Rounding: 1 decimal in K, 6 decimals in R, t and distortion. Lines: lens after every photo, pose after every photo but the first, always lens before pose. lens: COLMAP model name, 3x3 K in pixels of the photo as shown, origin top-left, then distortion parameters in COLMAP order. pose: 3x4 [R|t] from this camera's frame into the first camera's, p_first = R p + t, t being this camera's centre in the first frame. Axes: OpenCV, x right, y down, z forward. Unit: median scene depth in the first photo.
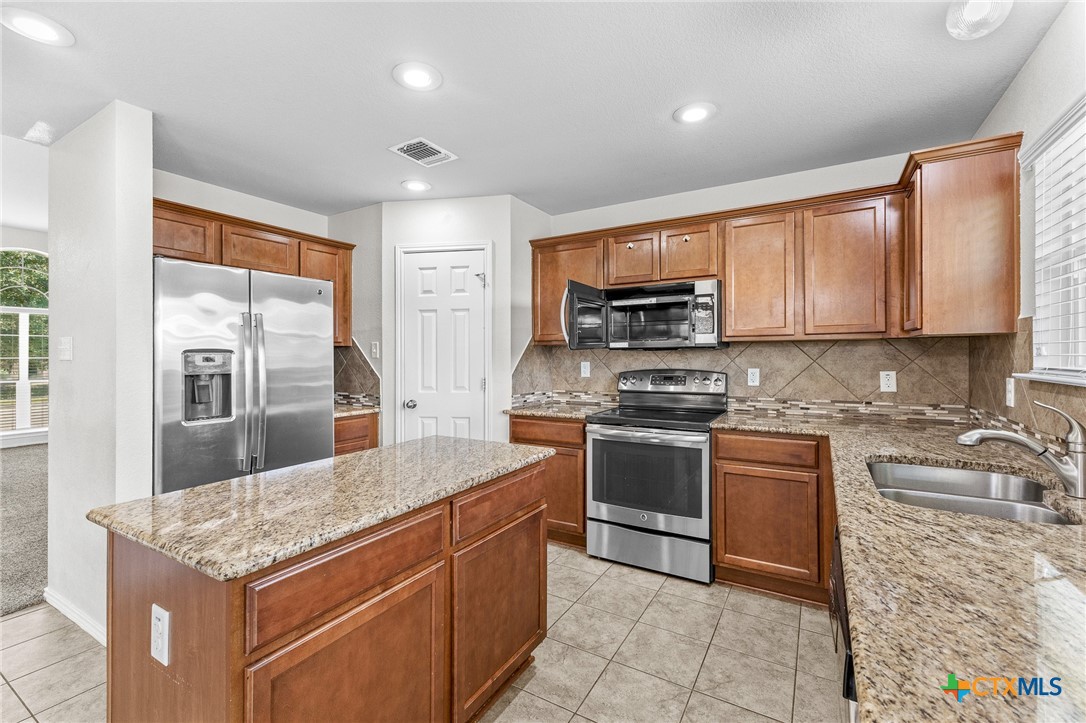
lens RADIAL K [[470.4, 0, 538.1], [0, 470.4, 352.8], [0, 0, 1]] dist [0.009665, -0.001247]
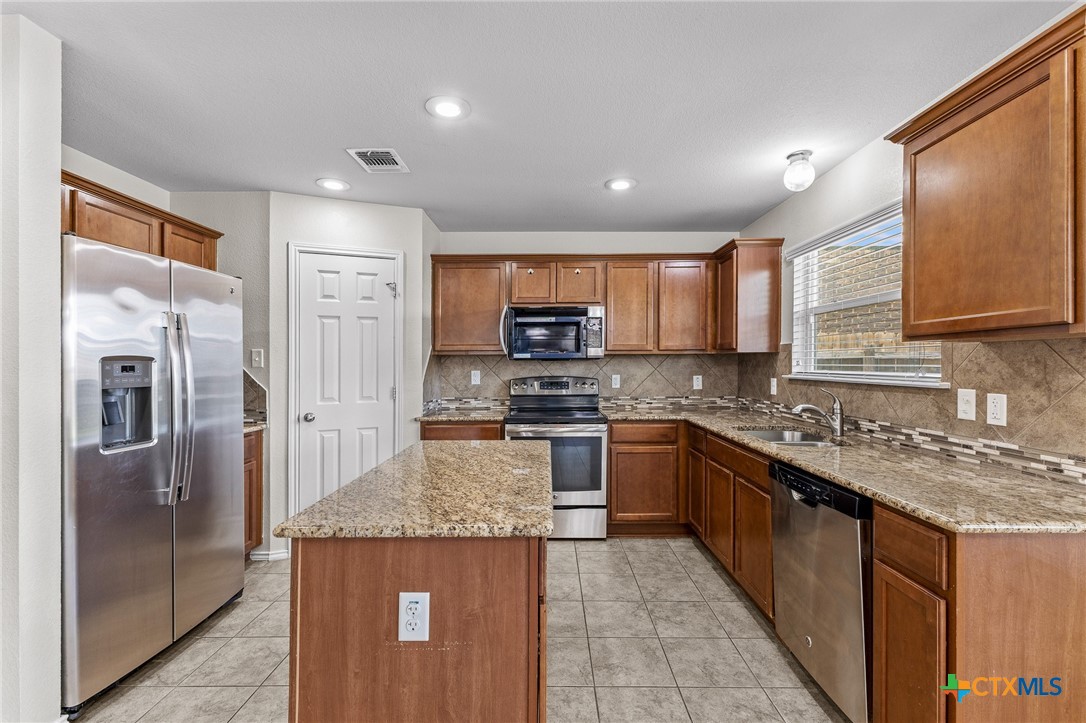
lens RADIAL K [[470.4, 0, 546.0], [0, 470.4, 367.0], [0, 0, 1]] dist [0.009665, -0.001247]
pose [[0.859154, -0.000810, 0.511716, -0.437705], [-0.003968, 0.999958, 0.008245, 0.001269], [-0.511701, -0.009115, 0.859115, -0.037138]]
